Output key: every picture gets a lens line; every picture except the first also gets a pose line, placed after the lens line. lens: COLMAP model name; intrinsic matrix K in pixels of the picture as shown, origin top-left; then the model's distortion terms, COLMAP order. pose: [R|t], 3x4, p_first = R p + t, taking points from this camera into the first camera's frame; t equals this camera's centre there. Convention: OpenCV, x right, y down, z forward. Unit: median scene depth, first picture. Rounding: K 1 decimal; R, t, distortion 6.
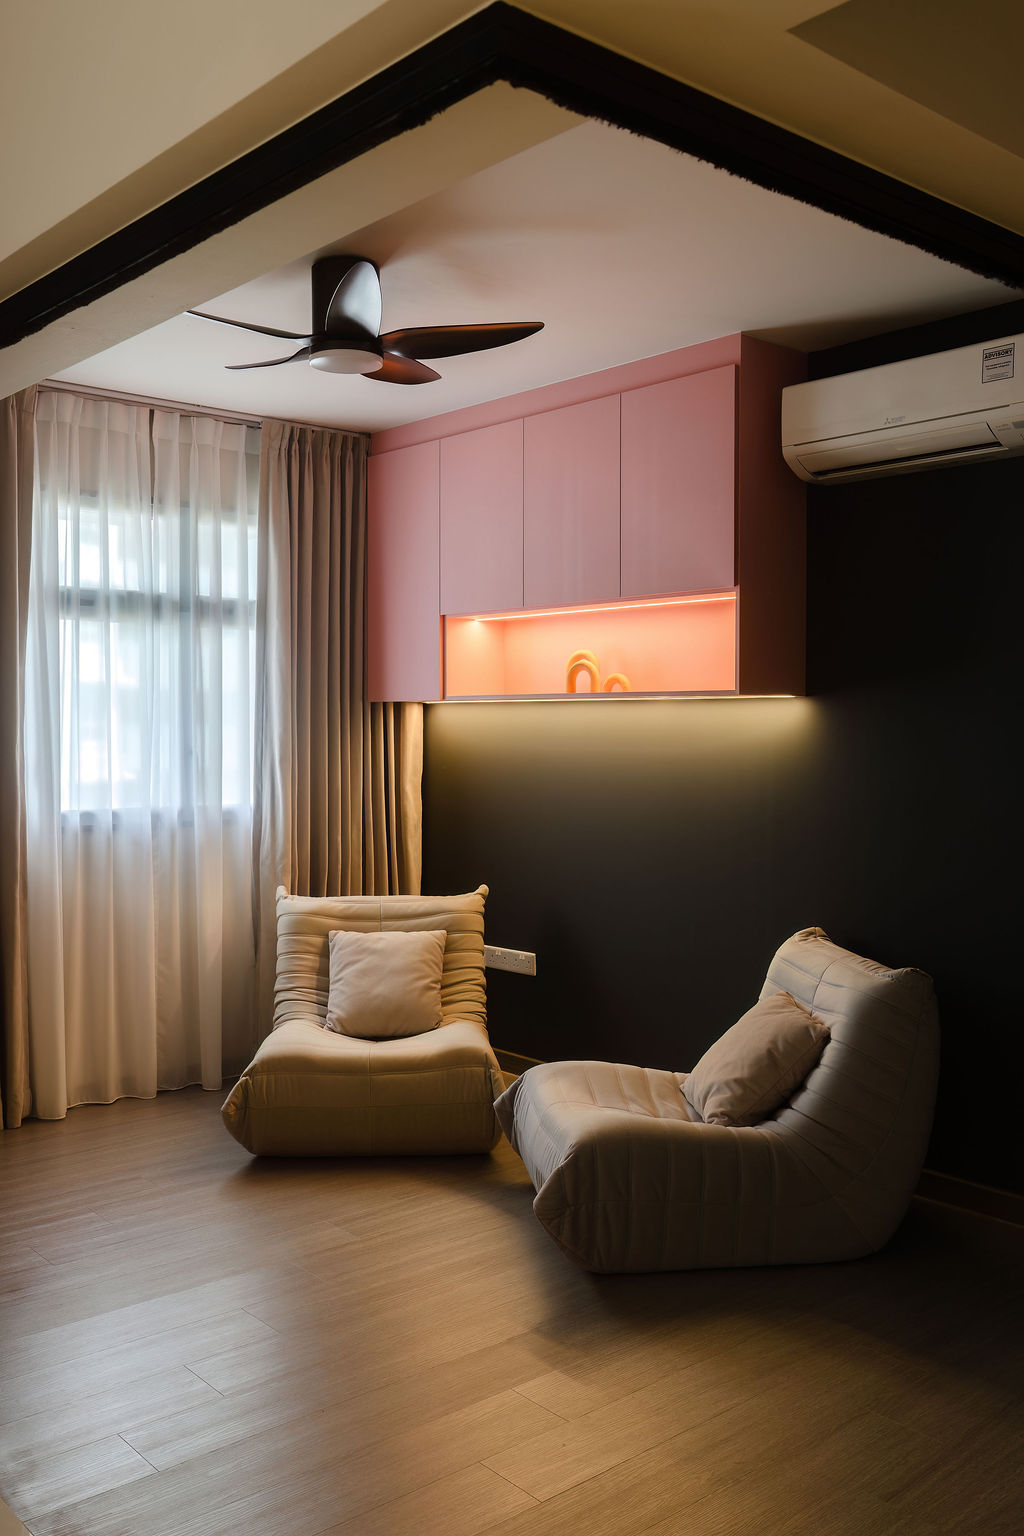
lens RADIAL K [[1387.6, 0, 512.2], [0, 1387.6, 767.8], [0, 0, 1]] dist [0.002040, 0.002464]
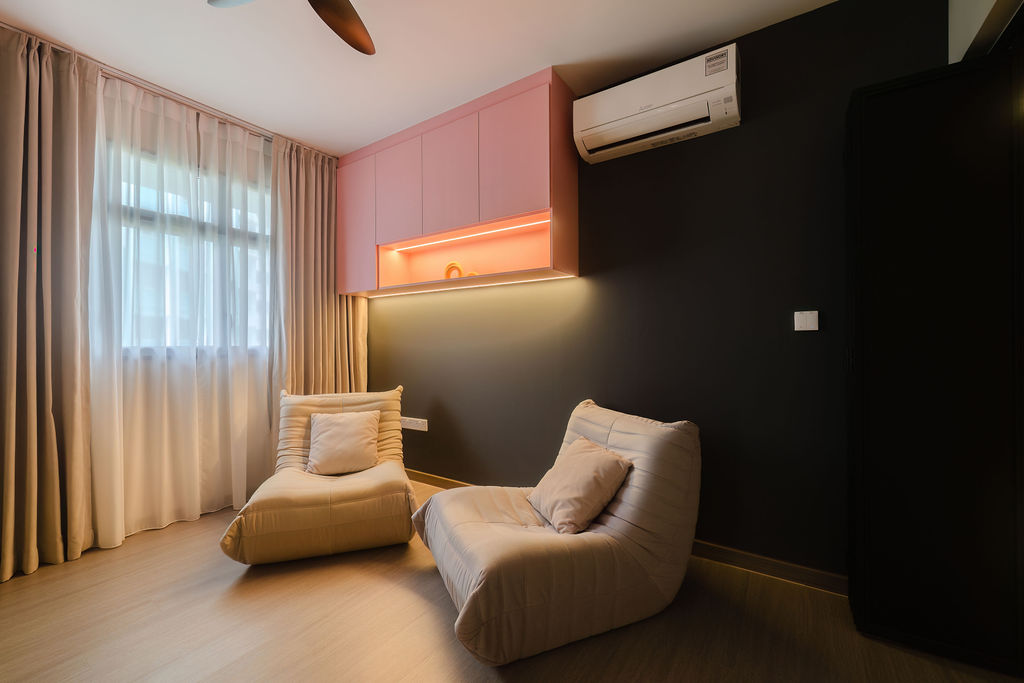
lens RADIAL K [[418.9, 0, 512.4], [0, 418.9, 343.4], [0, 0, 1]] dist [0.000776, -0.000757]
pose [[0.966276, -0.006959, 0.257415, -0.020864], [0.015024, 0.999456, -0.029374, 0.048003], [-0.257070, 0.032251, 0.965854, 0.423077]]
